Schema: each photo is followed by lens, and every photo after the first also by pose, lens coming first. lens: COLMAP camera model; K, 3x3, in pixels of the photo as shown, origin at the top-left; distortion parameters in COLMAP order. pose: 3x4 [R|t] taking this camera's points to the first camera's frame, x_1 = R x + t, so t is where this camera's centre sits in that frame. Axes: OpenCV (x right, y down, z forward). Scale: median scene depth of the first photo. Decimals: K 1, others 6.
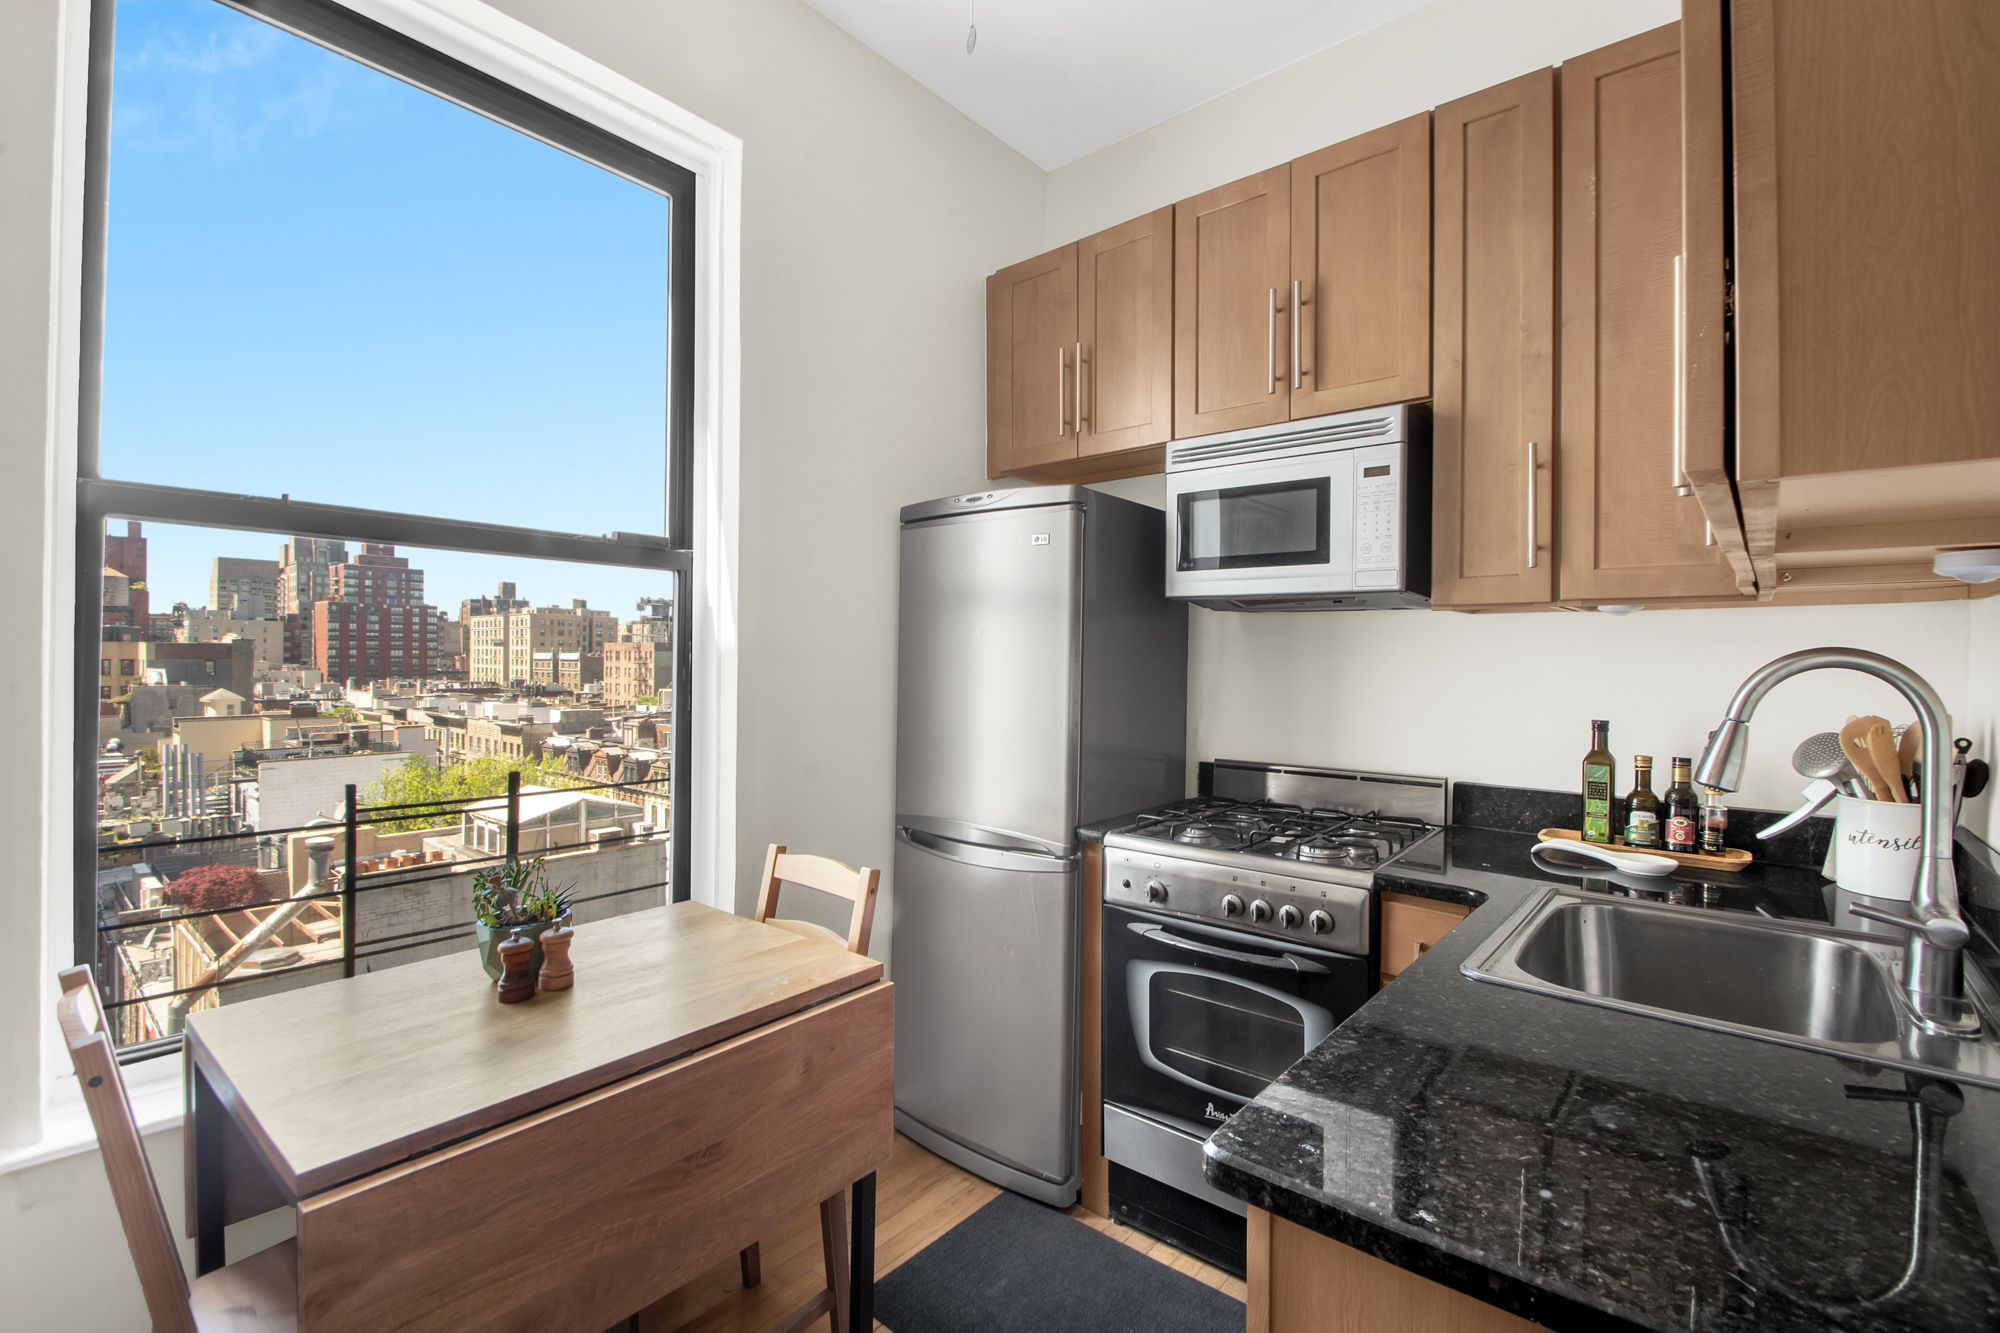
lens RADIAL K [[877.0, 0, 1004.1], [0, 877.0, 658.1], [0, 0, 1]] dist [0.026386, -0.027172]
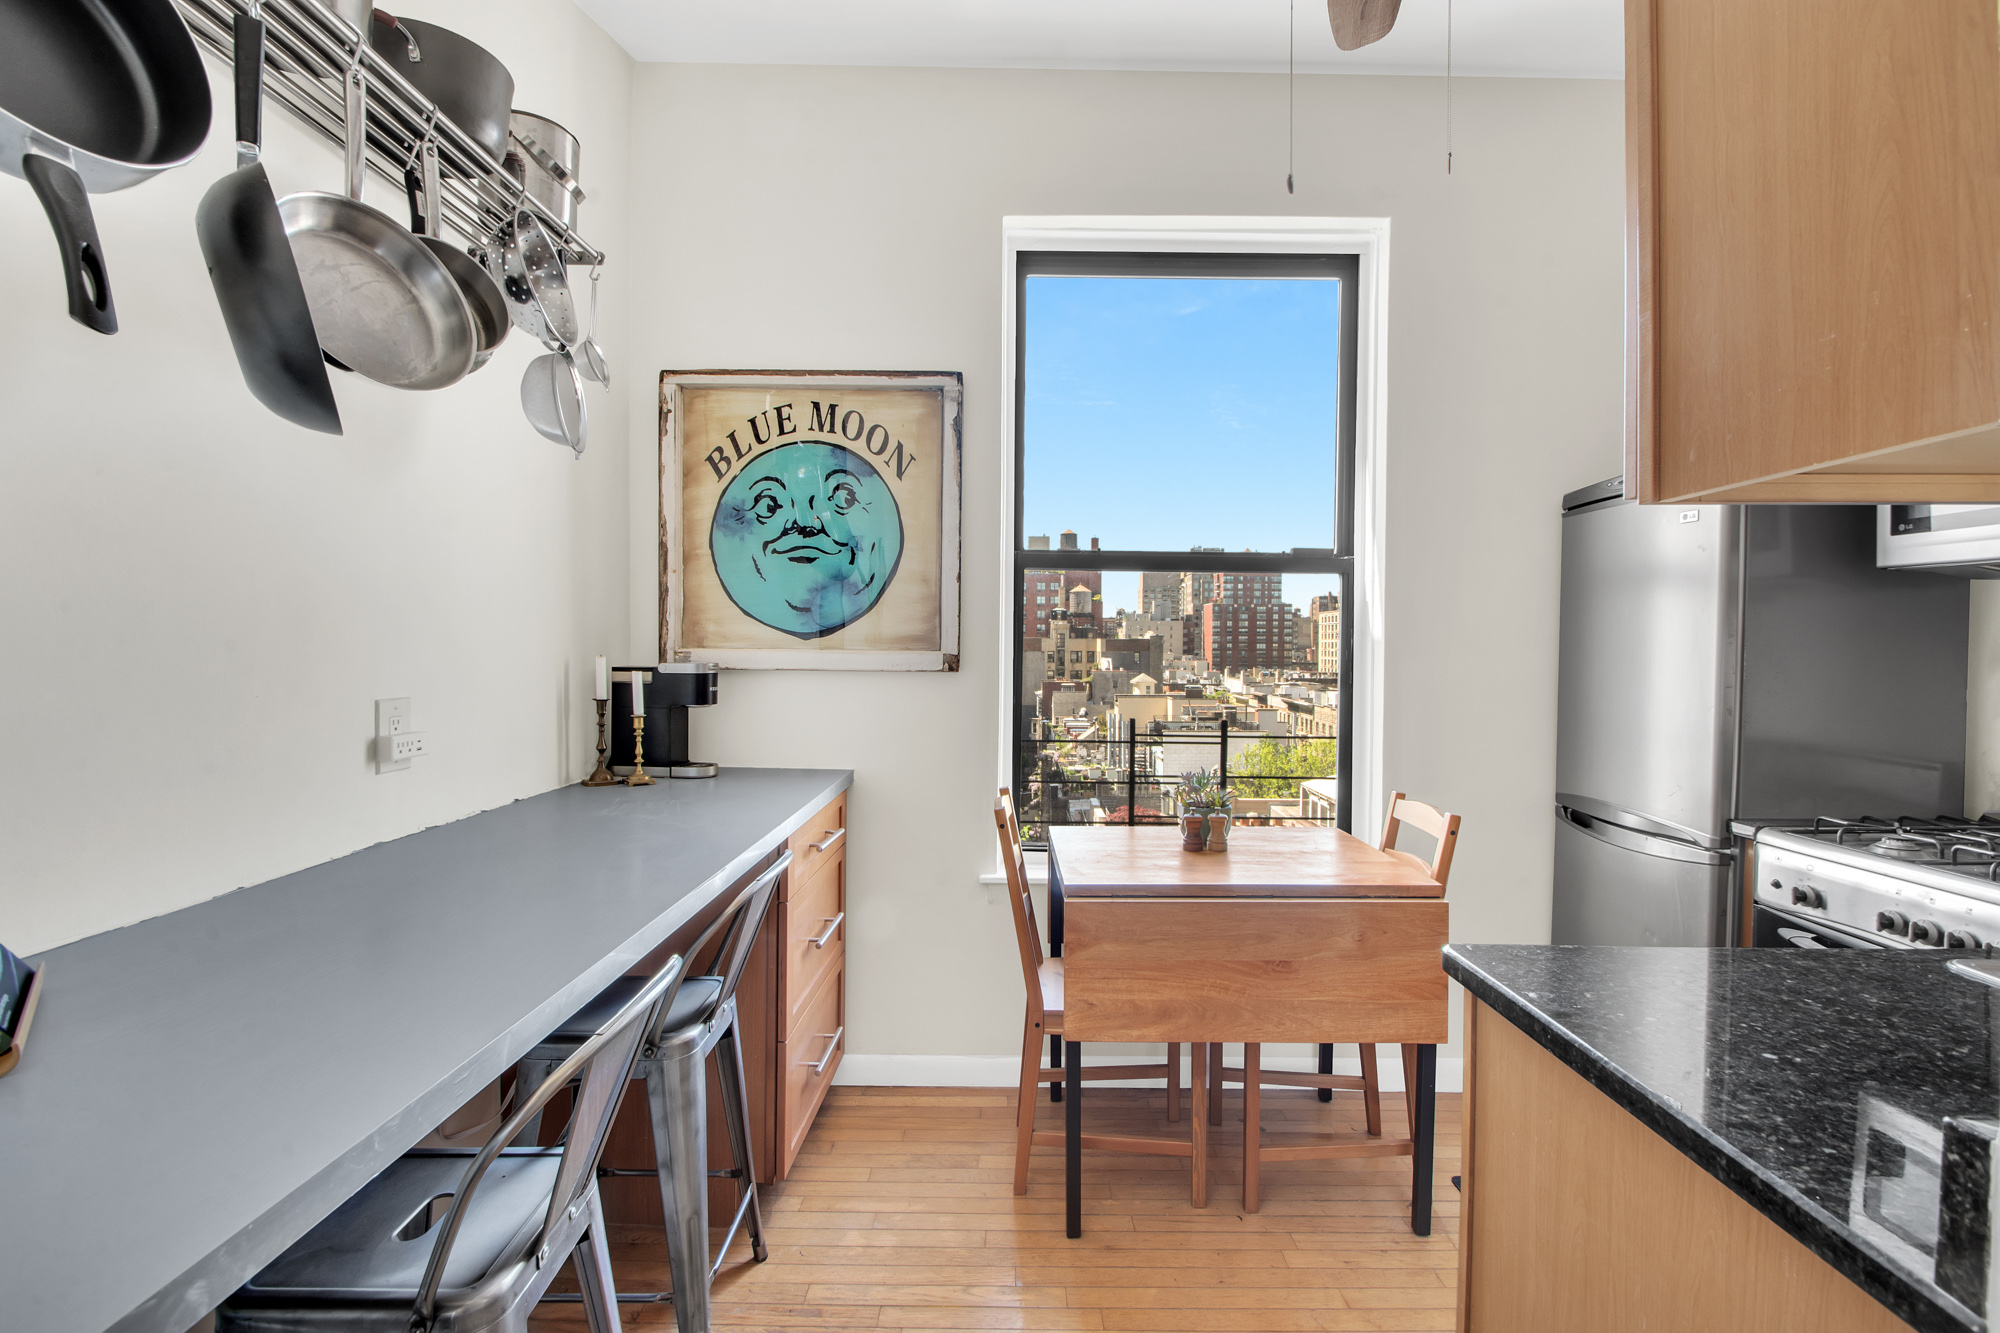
lens RADIAL K [[981.7, 0, 1005.0], [0, 981.7, 667.1], [0, 0, 1]] dist [-0.000852, -0.000138]
pose [[0.627118, 0.012264, -0.778828, 0.118718], [-0.001833, 0.999897, 0.014269, 0.004622], [0.778922, -0.007521, 0.627076, -0.074276]]
